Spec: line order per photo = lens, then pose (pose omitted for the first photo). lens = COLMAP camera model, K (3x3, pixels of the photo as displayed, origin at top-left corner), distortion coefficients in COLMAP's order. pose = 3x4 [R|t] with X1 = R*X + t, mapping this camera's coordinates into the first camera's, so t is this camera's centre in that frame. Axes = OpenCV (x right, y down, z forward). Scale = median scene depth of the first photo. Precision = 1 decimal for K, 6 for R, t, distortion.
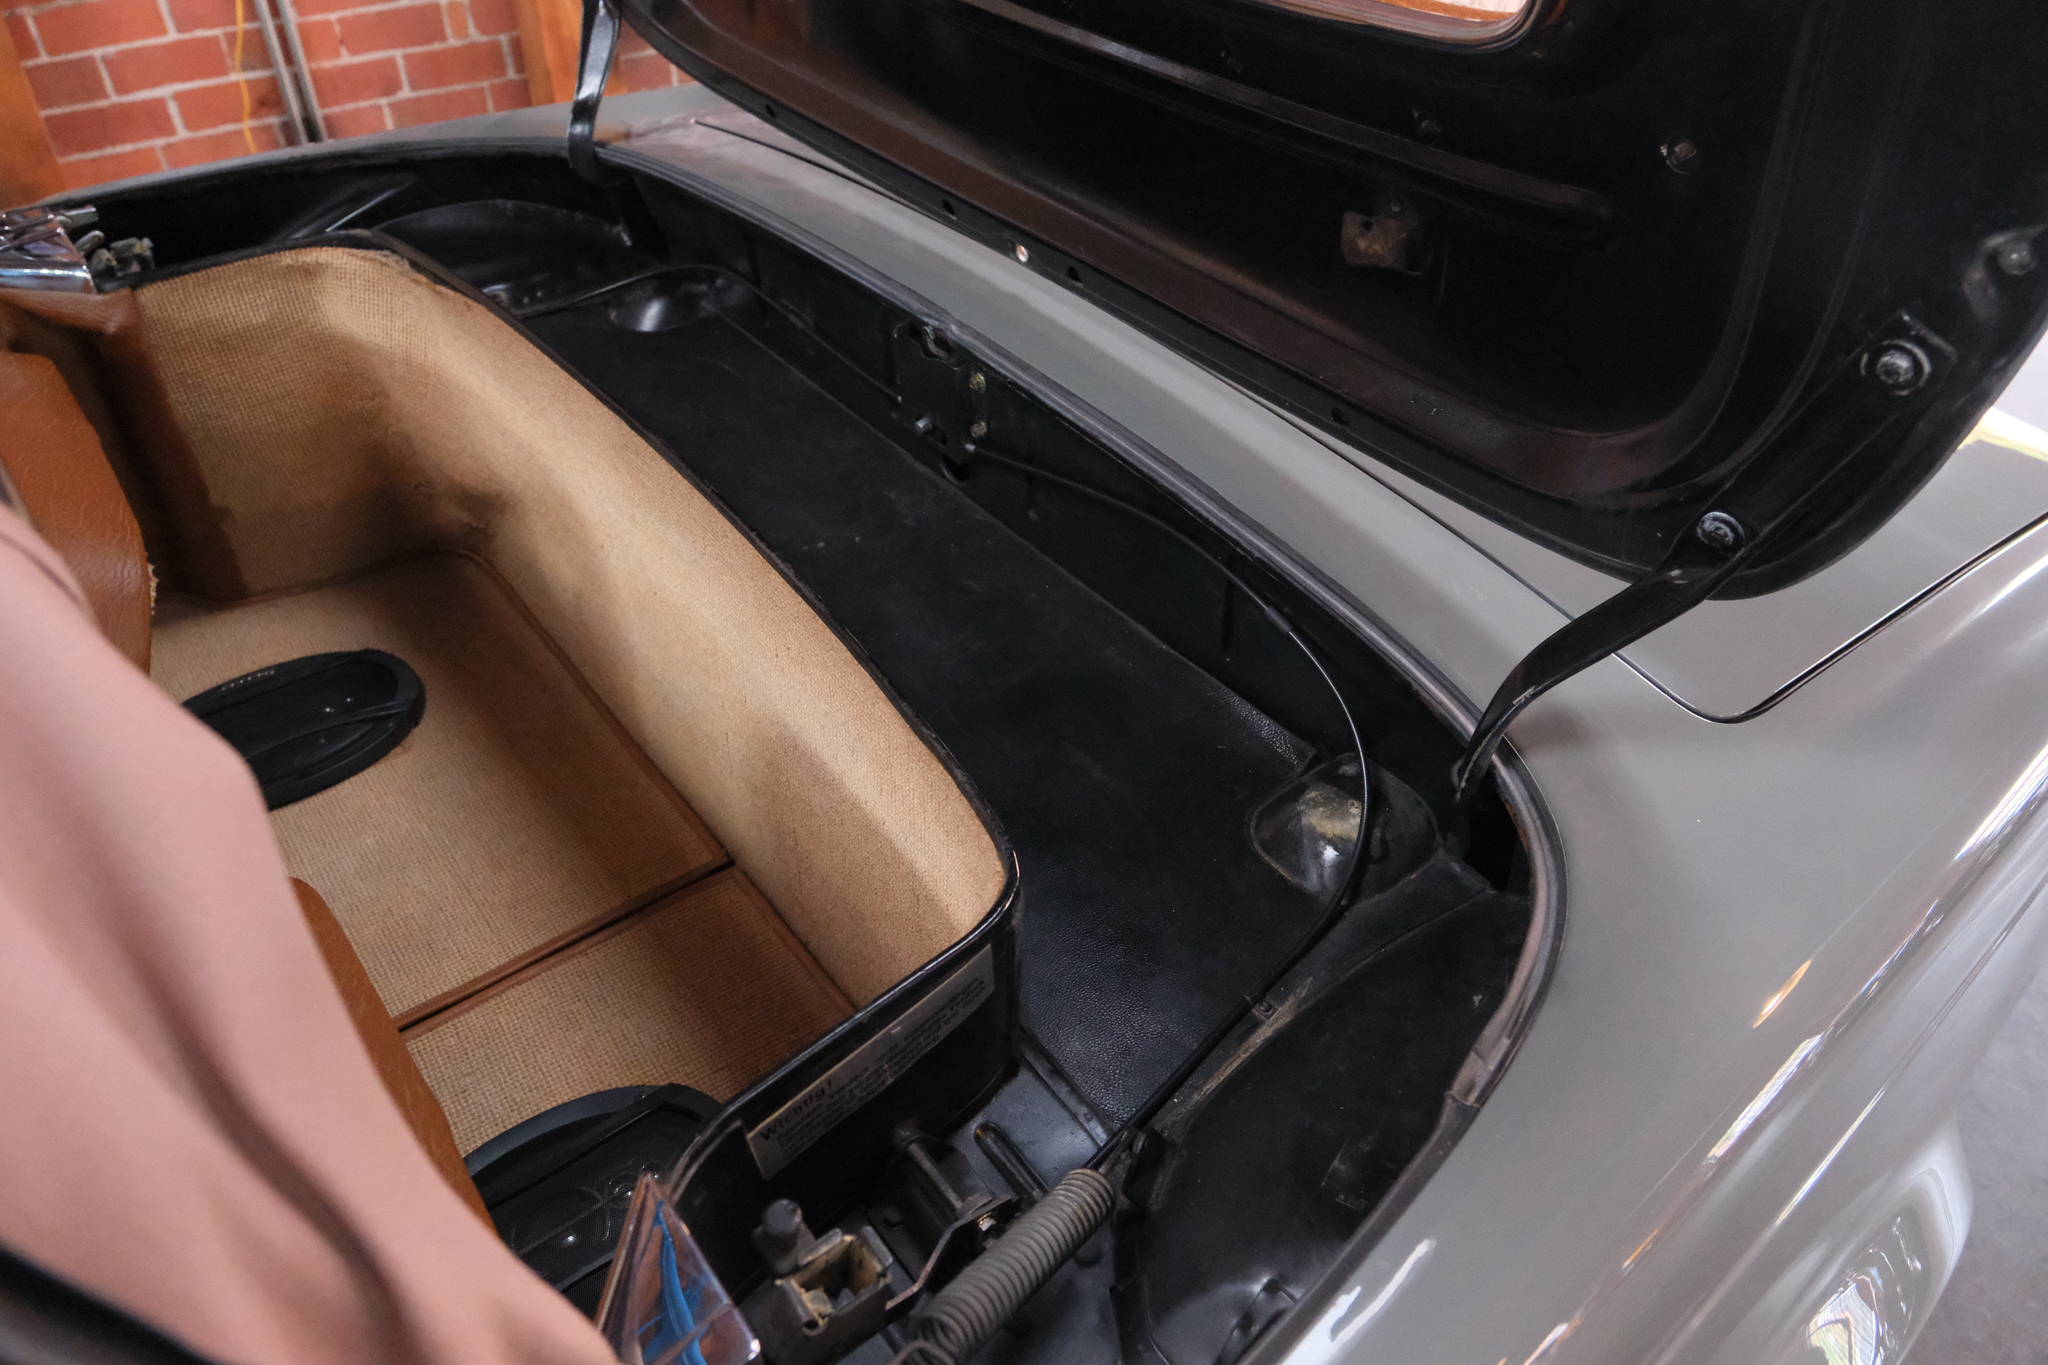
lens RADIAL K [[1405.2, 0, 1024.0], [0, 1405.2, 682.5], [0, 0, 1]] dist [-0.014621, -0.002130]
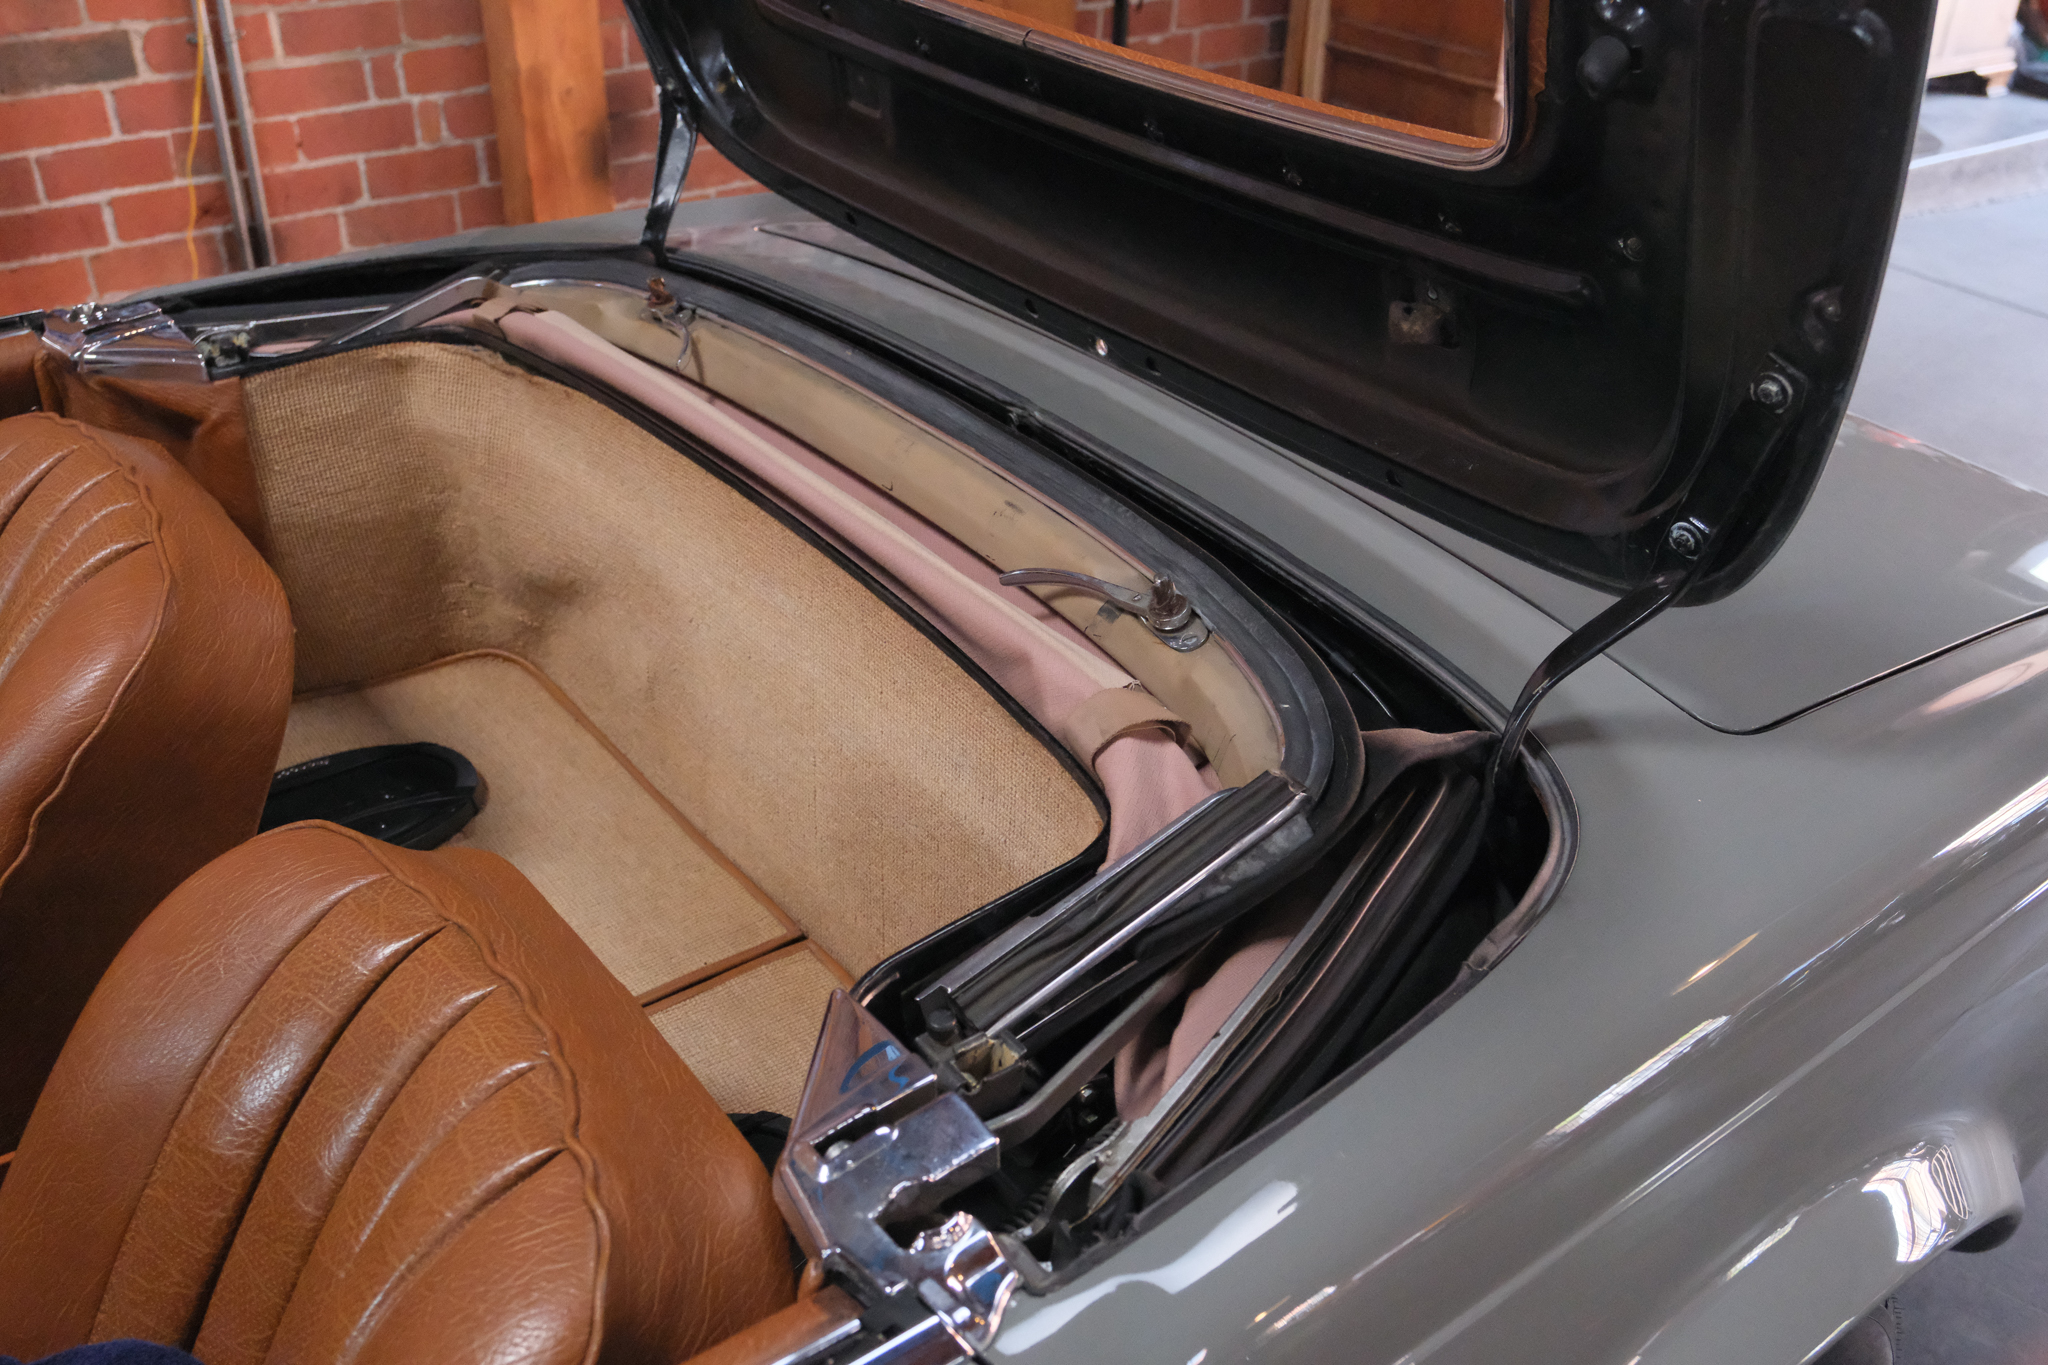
lens RADIAL K [[1897.2, 0, 1024.0], [0, 1897.2, 682.5], [0, 0, 1]] dist [-0.006967, -0.003406]
pose [[0.999811, 0.008034, -0.017731, -0.024947], [-0.010633, 0.988365, -0.151726, 0.124404], [0.016306, 0.151886, 0.988263, -0.288974]]
